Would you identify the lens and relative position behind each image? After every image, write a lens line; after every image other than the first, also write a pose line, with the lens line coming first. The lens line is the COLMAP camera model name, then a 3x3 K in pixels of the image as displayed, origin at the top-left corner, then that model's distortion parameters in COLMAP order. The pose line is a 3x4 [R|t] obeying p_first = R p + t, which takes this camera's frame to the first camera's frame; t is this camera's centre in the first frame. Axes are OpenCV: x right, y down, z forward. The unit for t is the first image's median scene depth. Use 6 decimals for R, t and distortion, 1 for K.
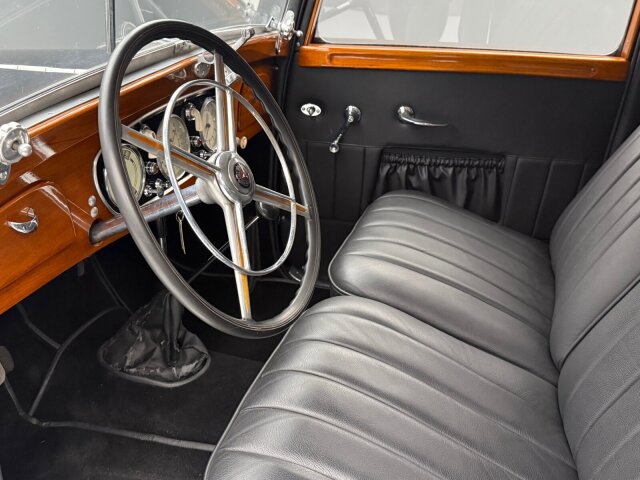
lens RADIAL K [[590.5, 0, 320.0], [0, 590.5, 240.0], [0, 0, 1]] dist [0.192464, -0.425486]
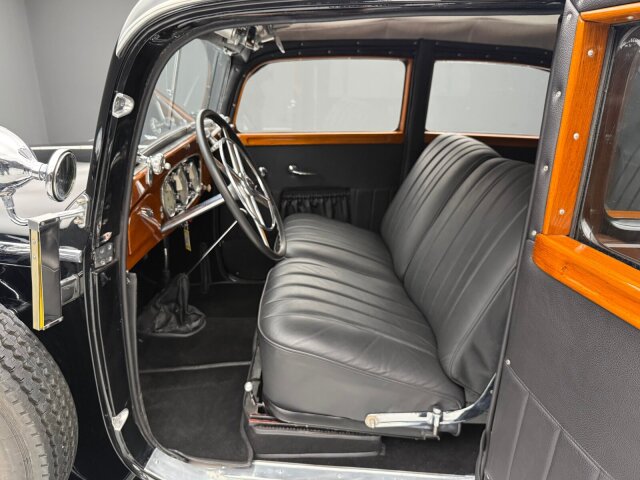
lens RADIAL K [[439.6, 0, 320.0], [0, 439.6, 240.0], [0, 0, 1]] dist [0.070110, -0.084607]
pose [[0.949860, -0.112763, 0.291633, -0.181320], [0.146529, 0.984479, -0.096592, 0.126091], [-0.276215, 0.134481, 0.951641, -0.217474]]
